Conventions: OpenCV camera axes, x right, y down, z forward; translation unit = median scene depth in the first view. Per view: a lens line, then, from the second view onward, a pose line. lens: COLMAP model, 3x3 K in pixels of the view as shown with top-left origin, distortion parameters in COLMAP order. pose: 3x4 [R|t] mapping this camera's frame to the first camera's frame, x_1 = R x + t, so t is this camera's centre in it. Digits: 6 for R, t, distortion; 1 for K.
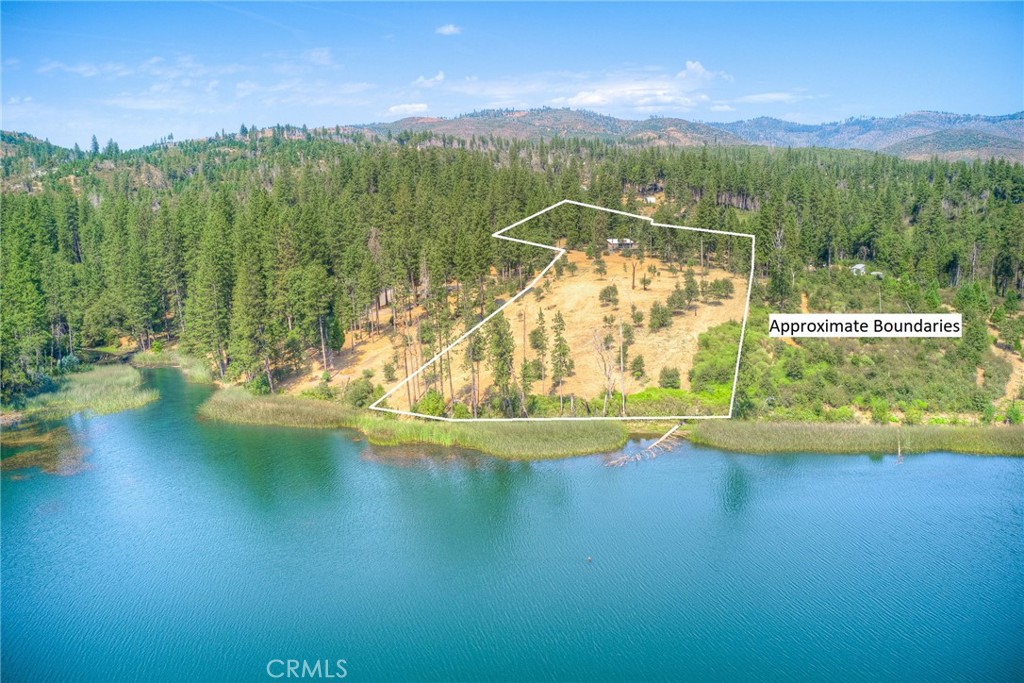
lens RADIAL K [[799.5, 0, 512.0], [0, 799.5, 341.5], [0, 0, 1]] dist [-0.073224, -0.009235]
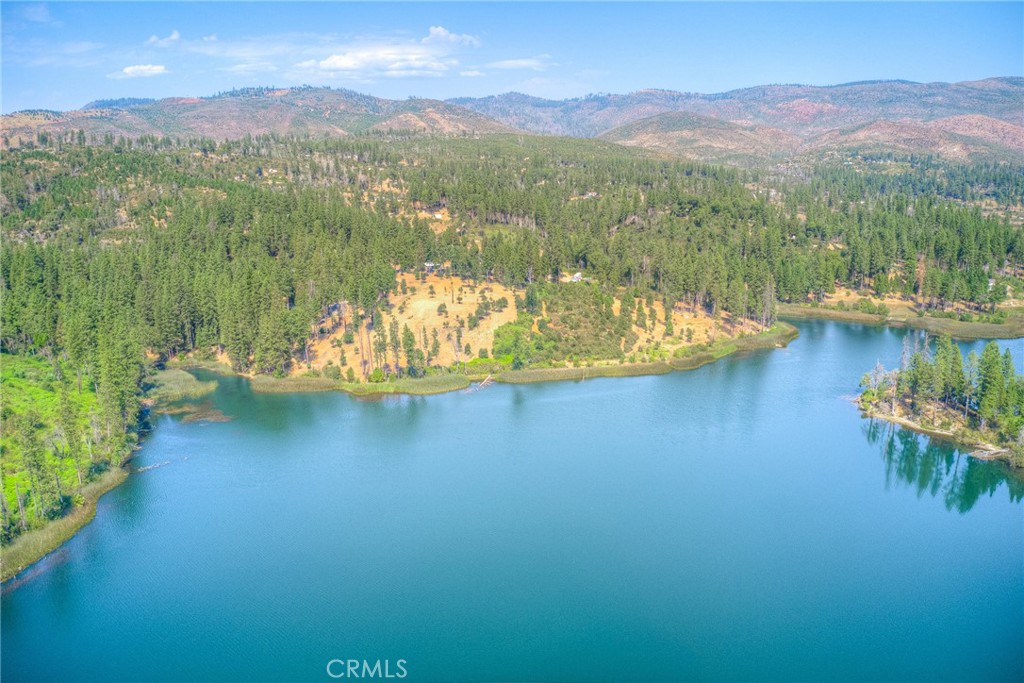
lens RADIAL K [[799.5, 0, 512.0], [0, 799.5, 341.5], [0, 0, 1]] dist [-0.073224, -0.009235]
pose [[0.955771, -0.071725, 0.285233, -0.272422], [0.059388, 0.996896, 0.051681, -0.074283], [-0.288055, -0.032456, 0.957064, -0.861364]]
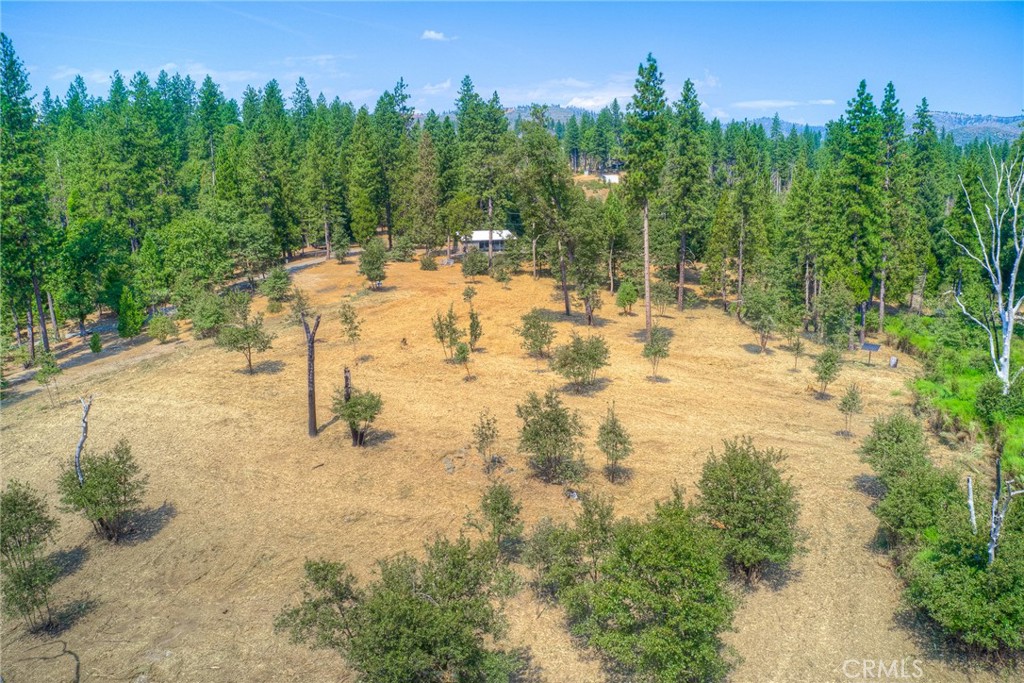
lens RADIAL K [[799.5, 0, 512.0], [0, 799.5, 341.5], [0, 0, 1]] dist [-0.073224, -0.009235]
pose [[0.999997, 0.002247, 0.001281, 0.236210], [-0.002238, 0.999970, -0.007452, -0.102818], [-0.001297, 0.007449, 0.999971, 0.893212]]
